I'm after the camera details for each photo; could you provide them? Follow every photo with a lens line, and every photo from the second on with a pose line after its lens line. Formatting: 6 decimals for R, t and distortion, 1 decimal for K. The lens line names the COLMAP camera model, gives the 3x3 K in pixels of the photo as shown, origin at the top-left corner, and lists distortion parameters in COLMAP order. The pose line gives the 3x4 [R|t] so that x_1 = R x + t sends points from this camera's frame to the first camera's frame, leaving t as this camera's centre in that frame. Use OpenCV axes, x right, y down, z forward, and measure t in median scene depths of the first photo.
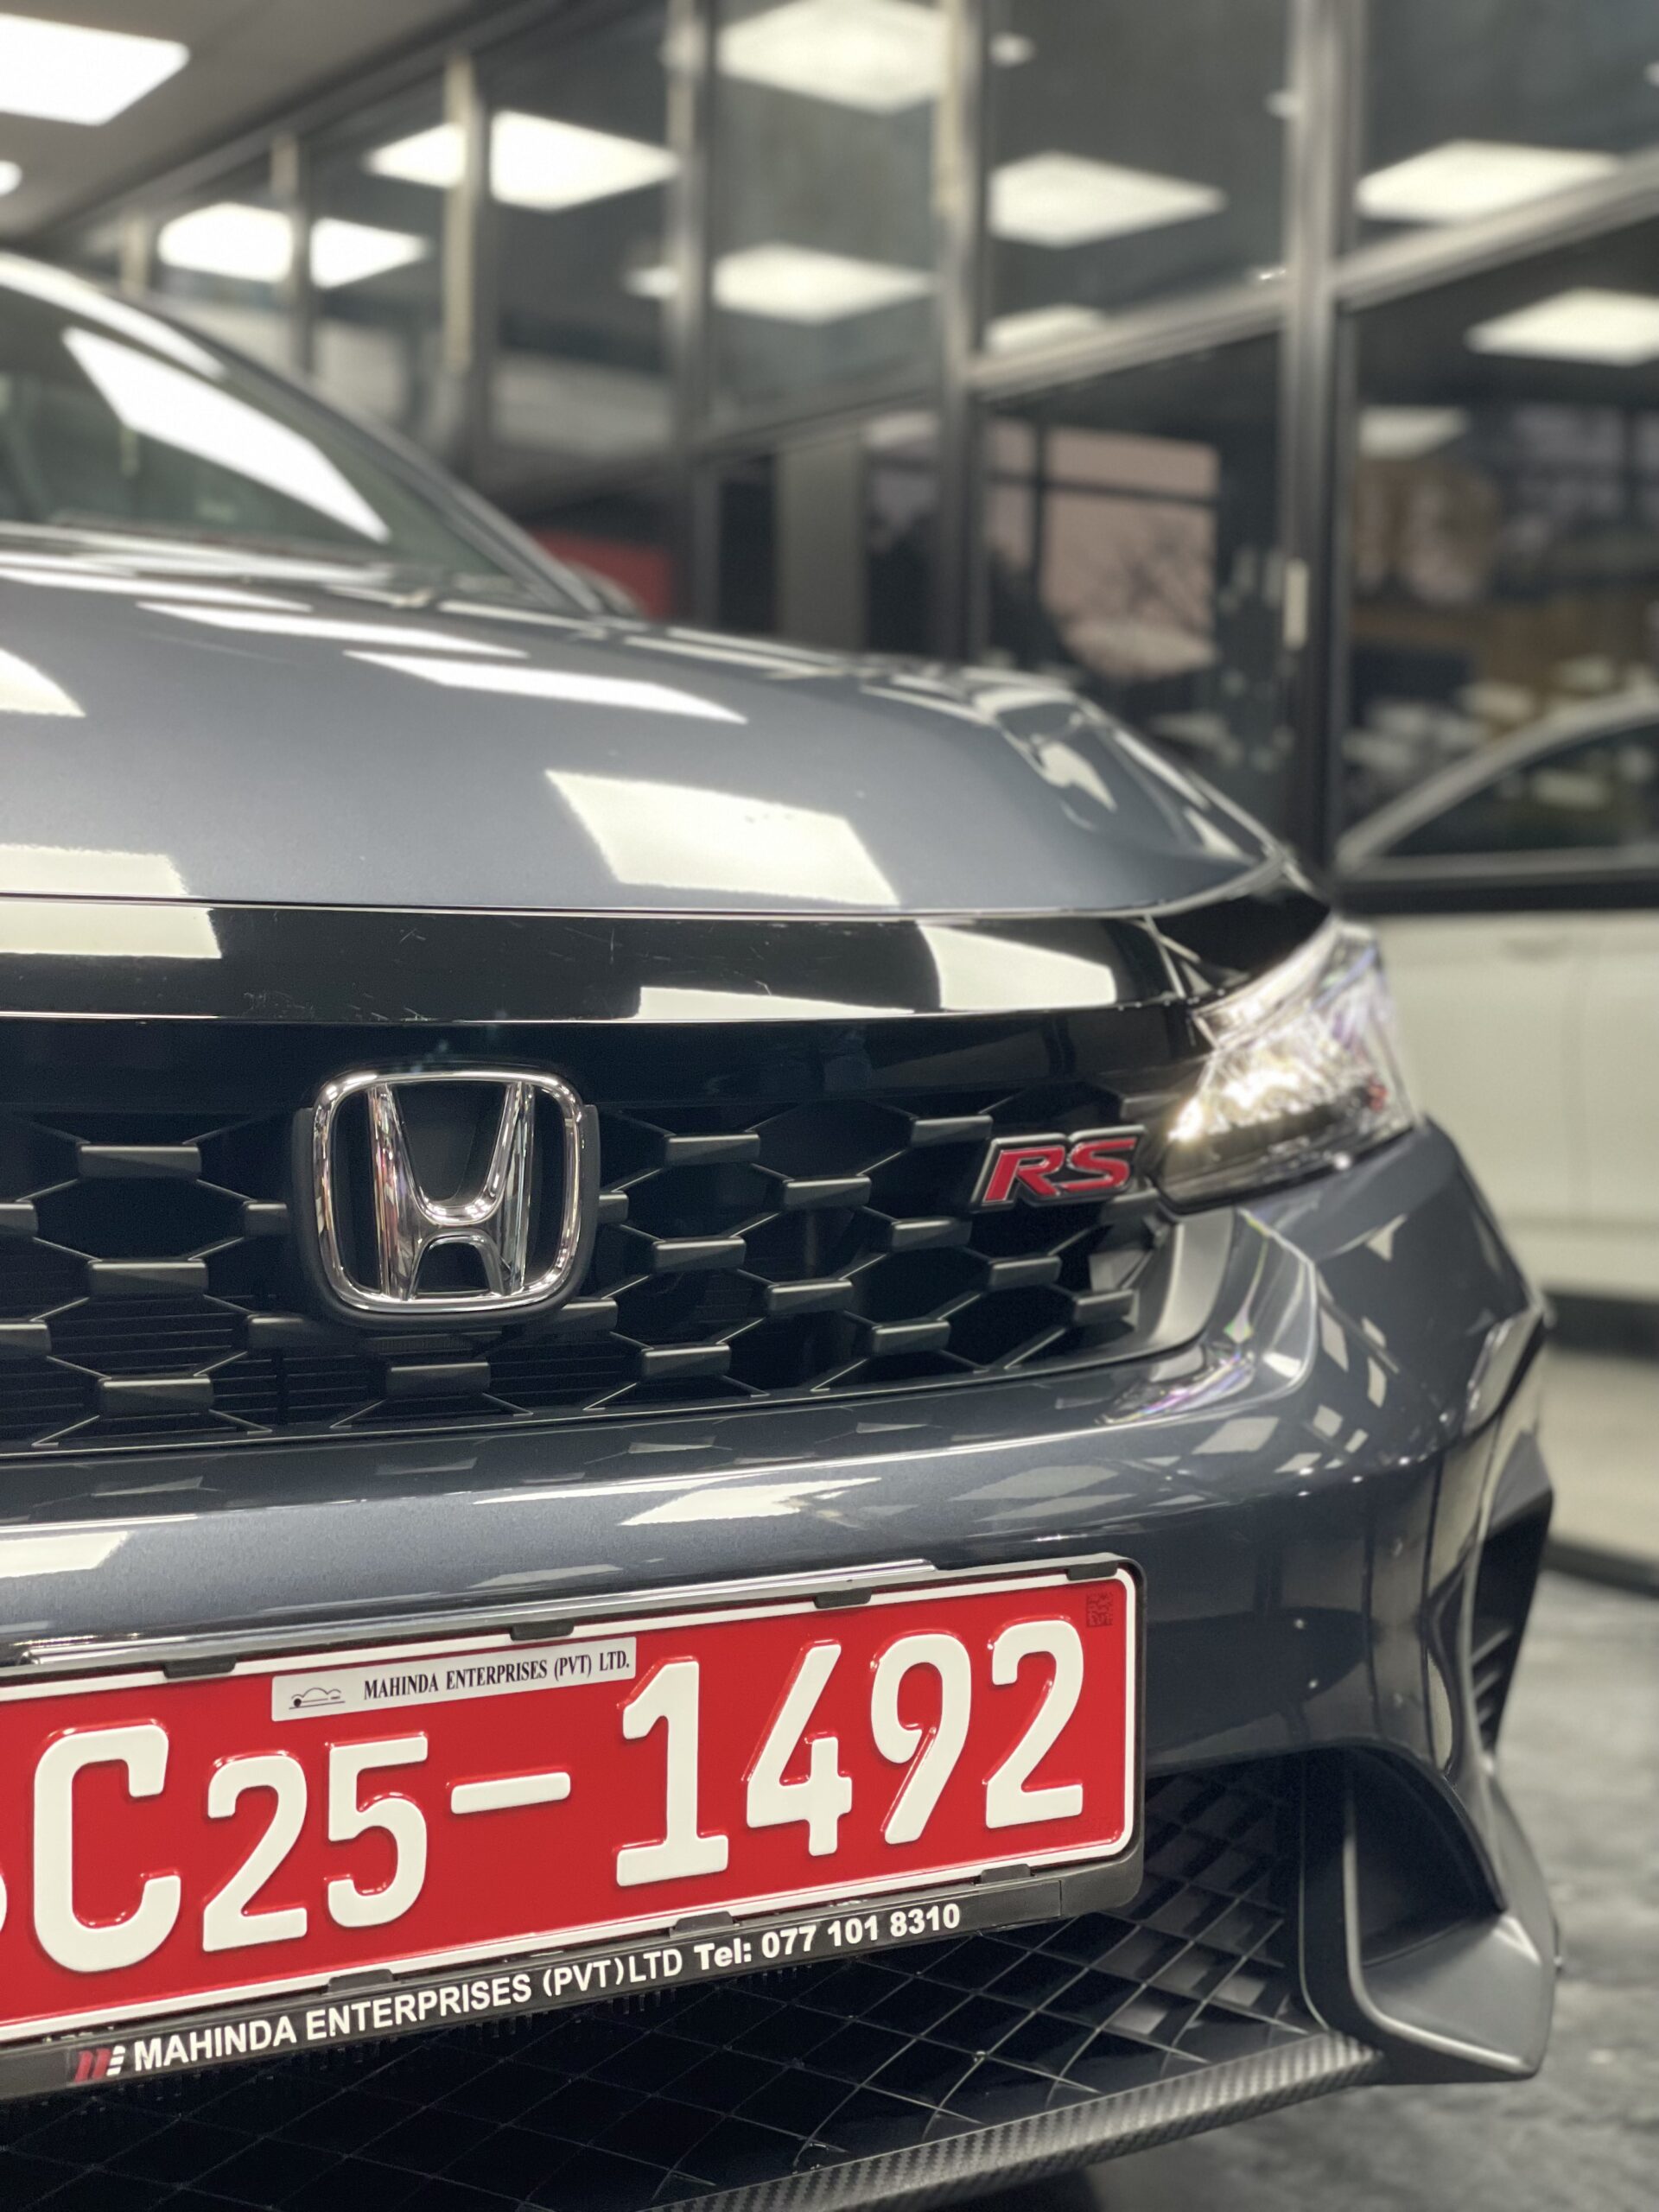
lens RADIAL K [[3466.5, 0, 827.5], [0, 3466.5, 1099.7], [0, 0, 1]] dist [0.081484, 0.000000]
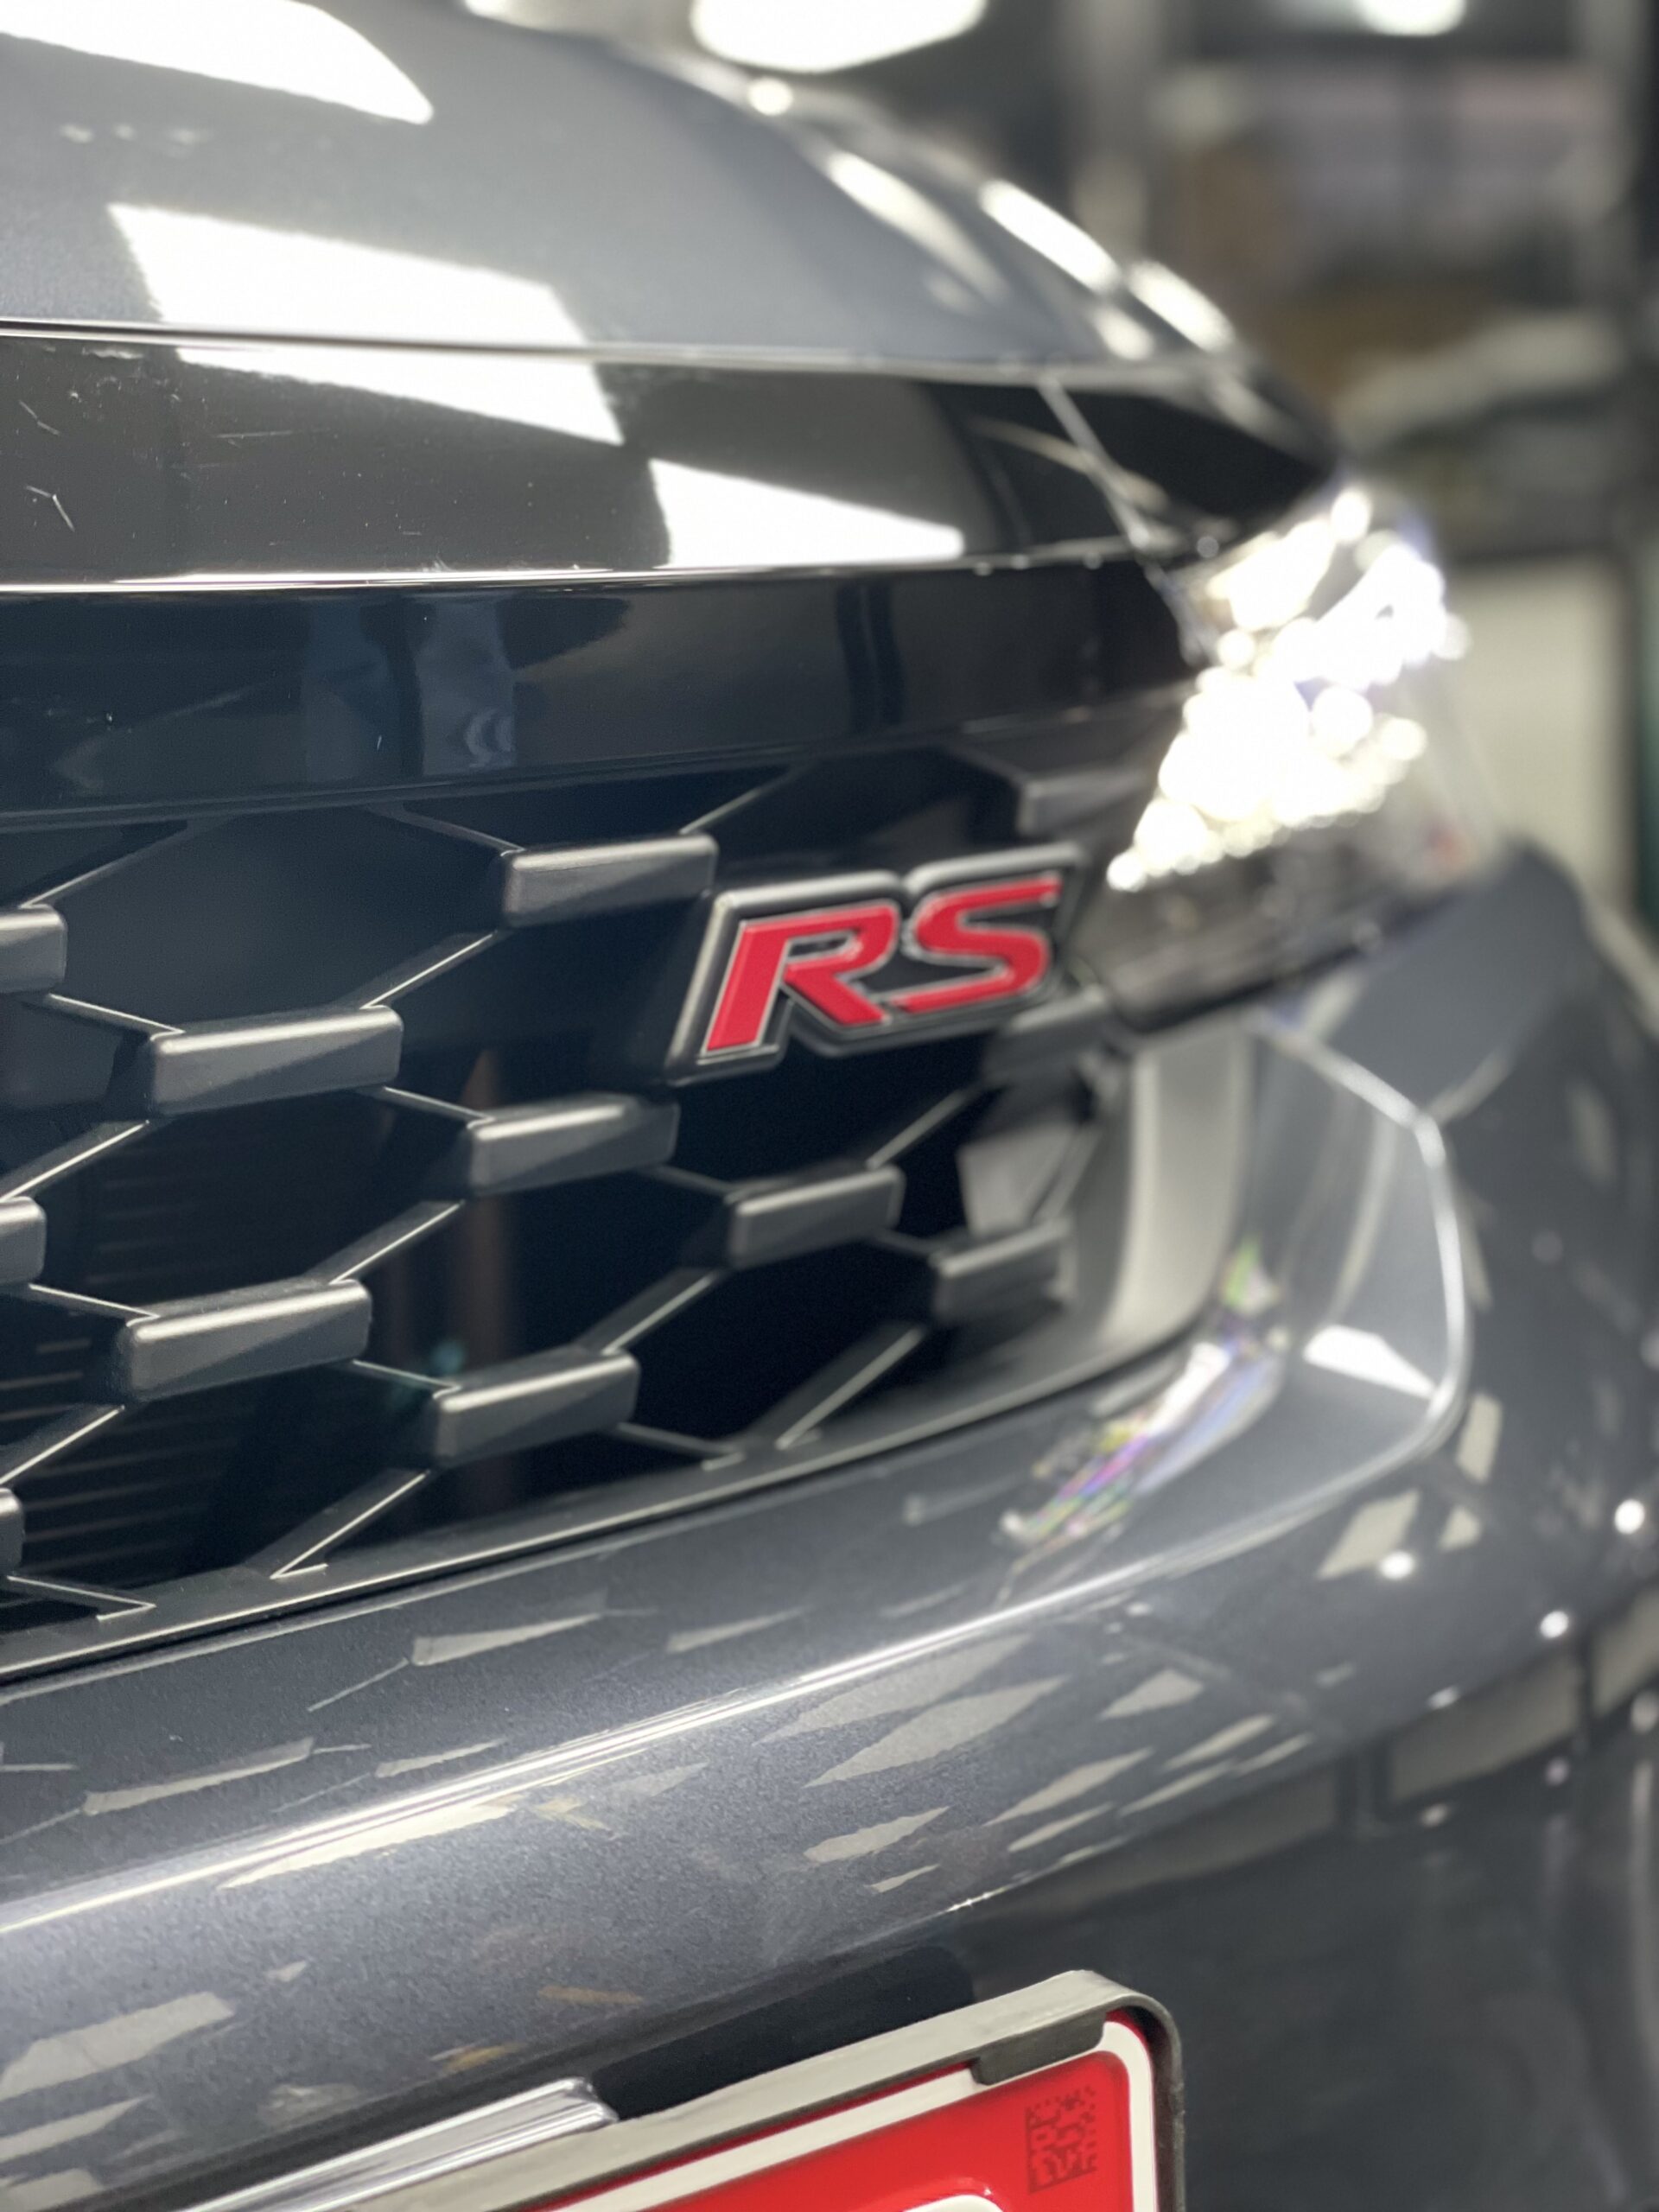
lens RADIAL K [[3466.5, 0, 834.6], [0, 3466.5, 1106.8], [0, 0, 1]] dist [0.081484, 0.000000]
pose [[0.996483, -0.056648, 0.061753, 0.034385], [0.052241, 0.996123, 0.070782, 0.007965], [-0.065523, -0.067307, 0.995579, 0.590573]]
